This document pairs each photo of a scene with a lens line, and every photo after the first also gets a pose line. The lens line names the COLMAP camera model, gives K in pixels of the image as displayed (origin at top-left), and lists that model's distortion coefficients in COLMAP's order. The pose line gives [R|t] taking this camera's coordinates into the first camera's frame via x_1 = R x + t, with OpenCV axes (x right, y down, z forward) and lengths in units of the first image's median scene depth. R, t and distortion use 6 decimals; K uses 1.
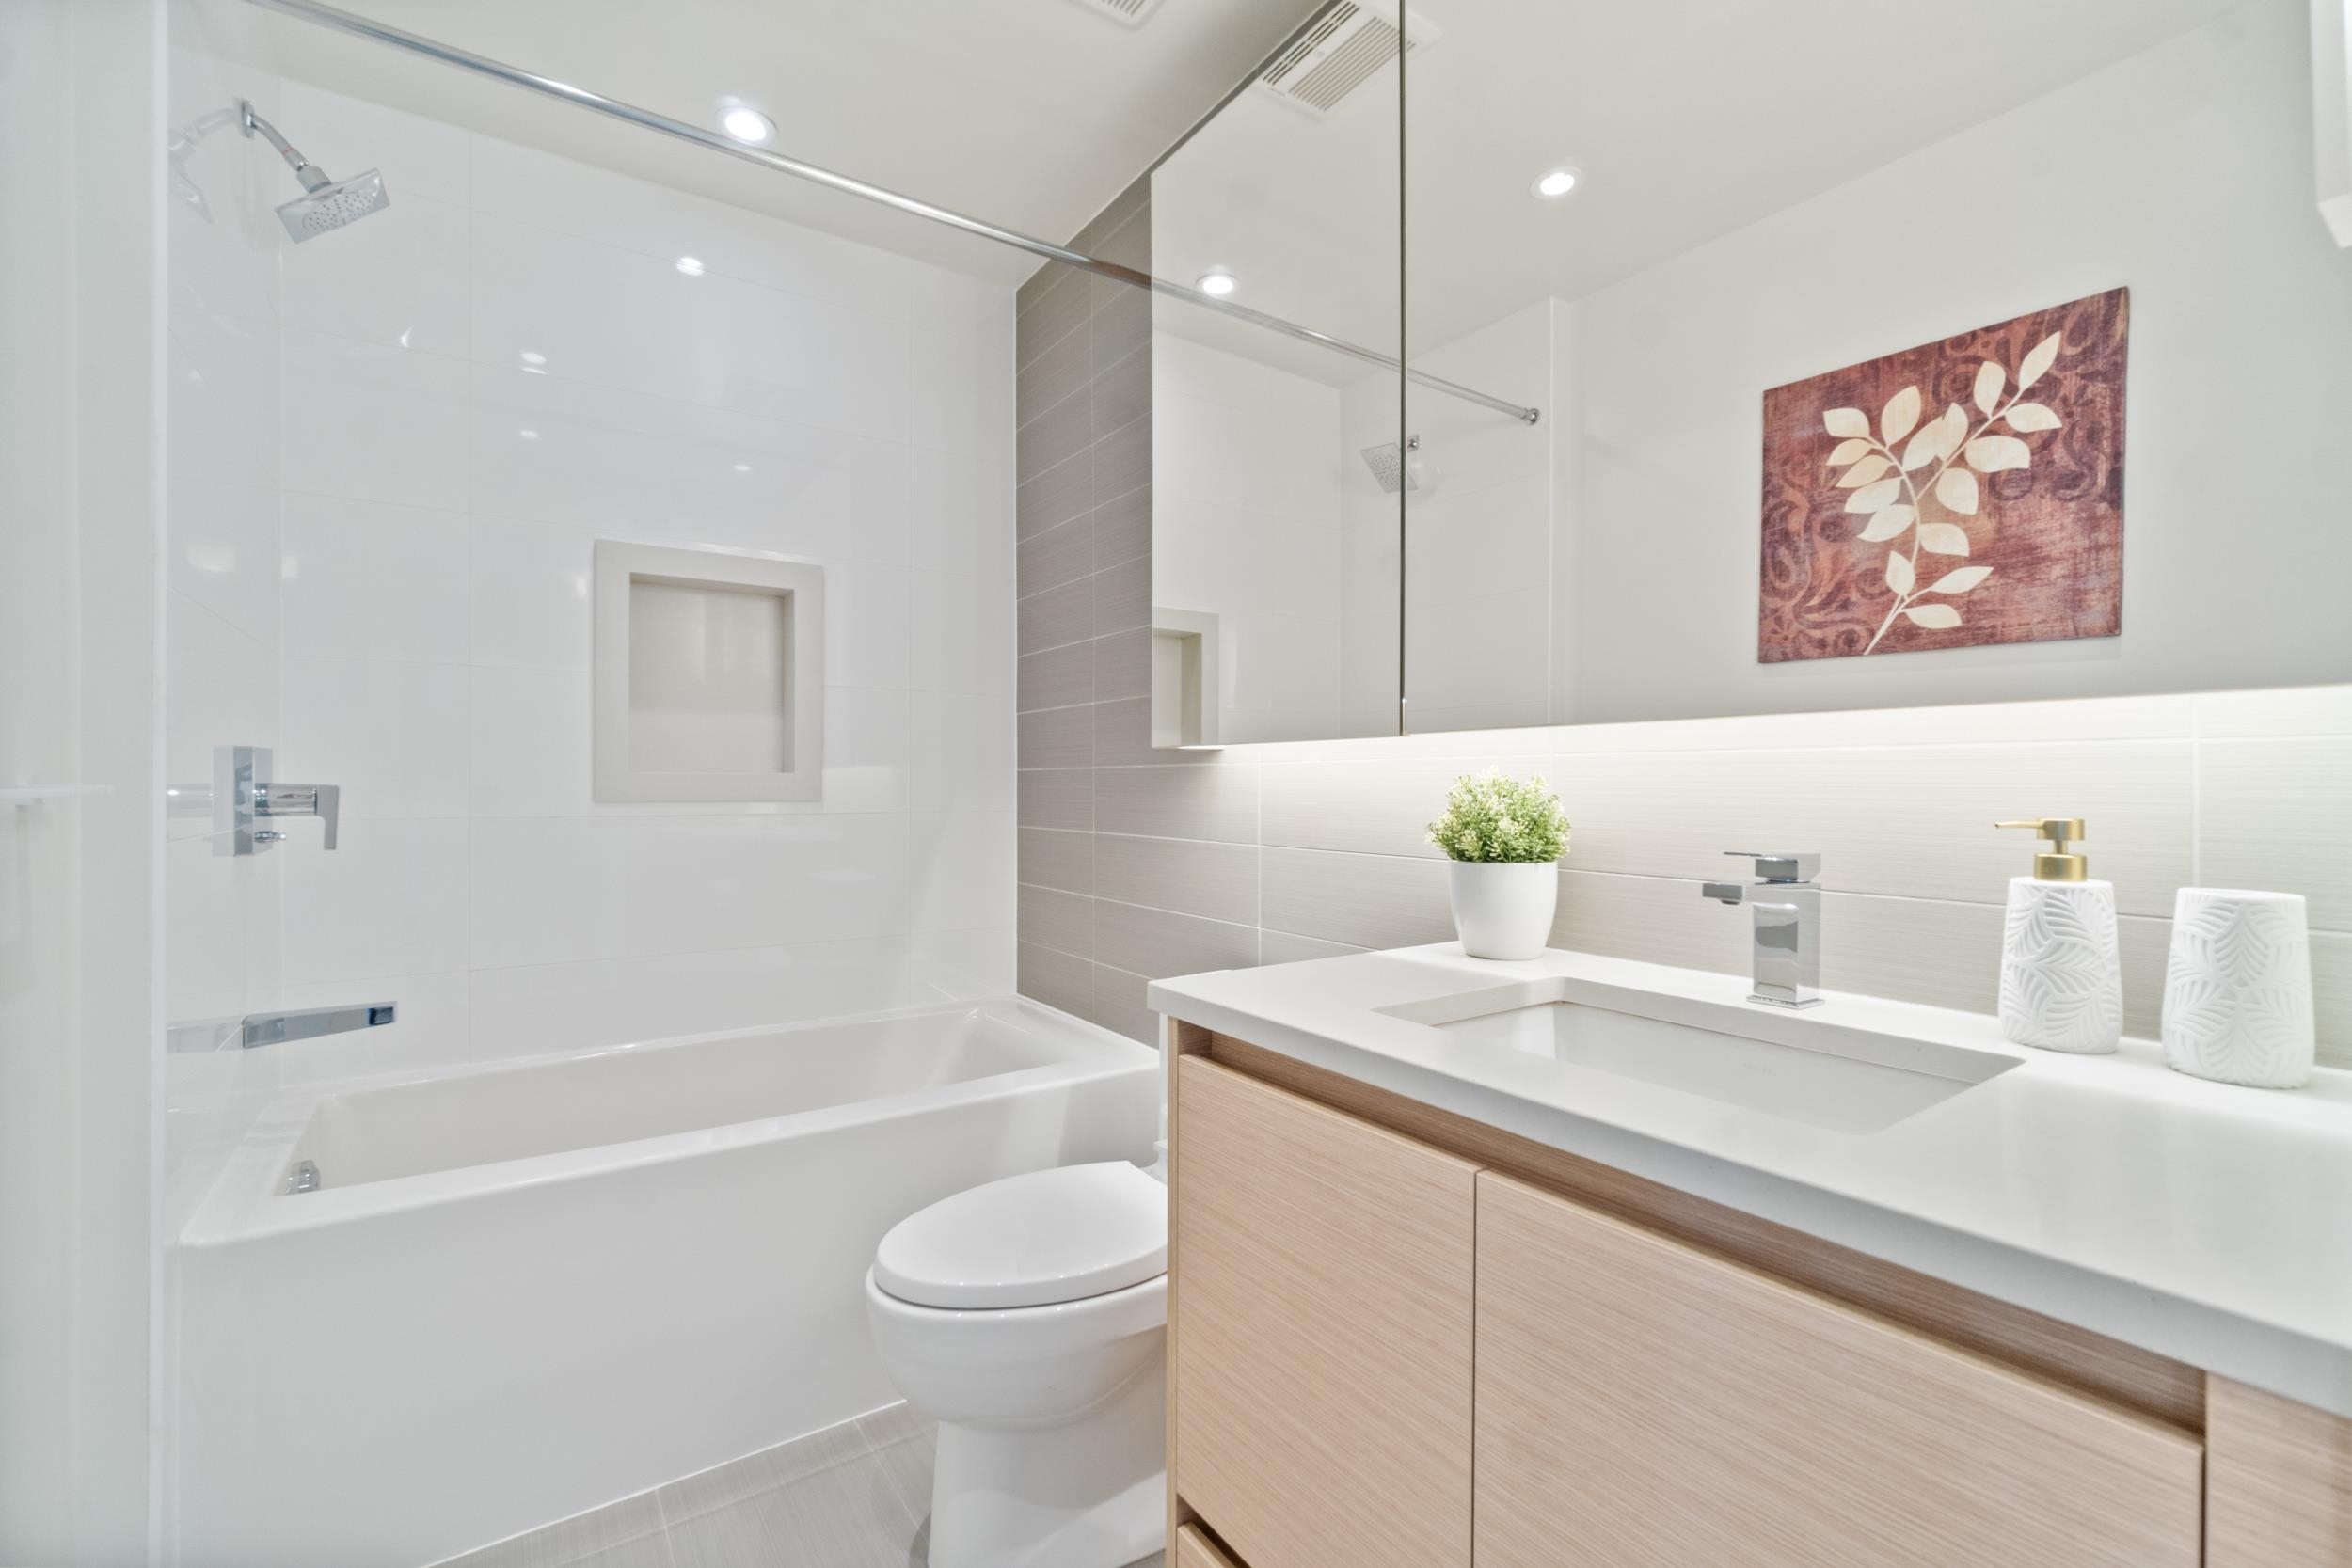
lens RADIAL K [[1004.1, 0, 1166.7], [0, 1004.1, 793.0], [0, 0, 1]] dist [-0.002573, -0.000376]
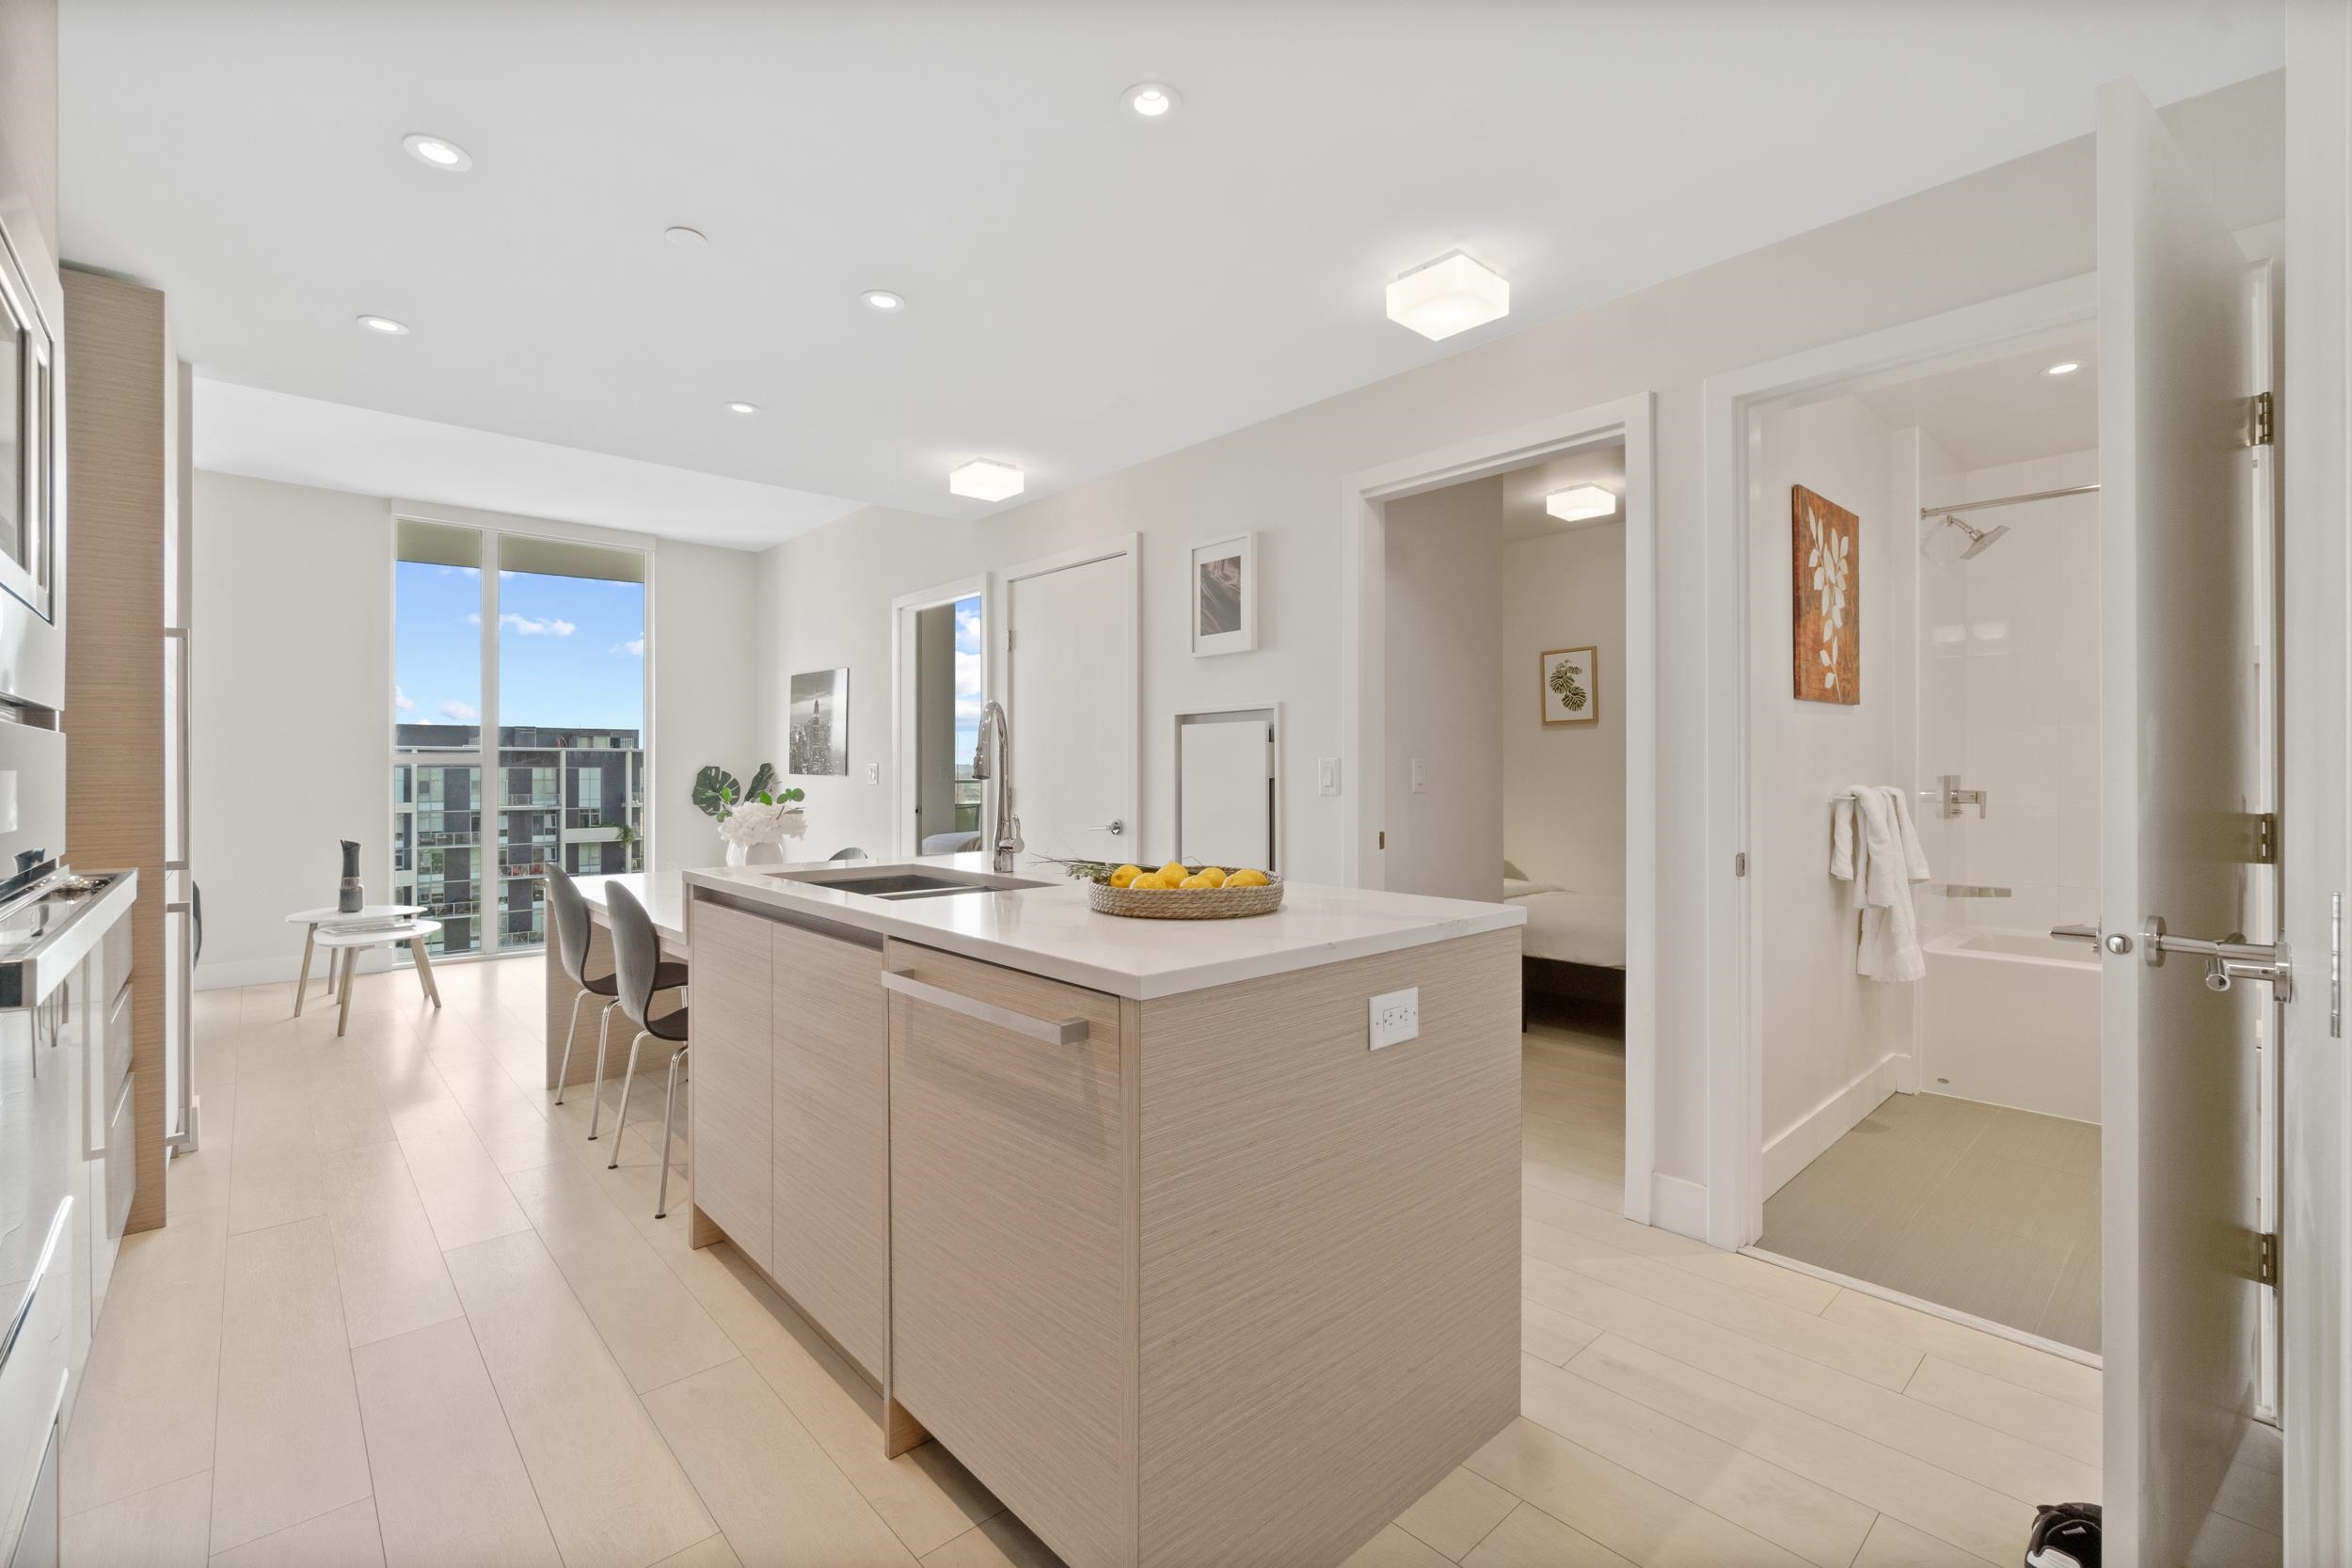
lens RADIAL K [[1012.8, 0, 1166.5], [0, 1012.8, 771.3], [0, 0, 1]] dist [-0.001399, 0.000467]
pose [[0.139194, -0.000721, -0.990265, 1.237333], [-0.000868, 0.999999, -0.000850, -0.050807], [0.990265, 0.000978, 0.139193, -1.211199]]
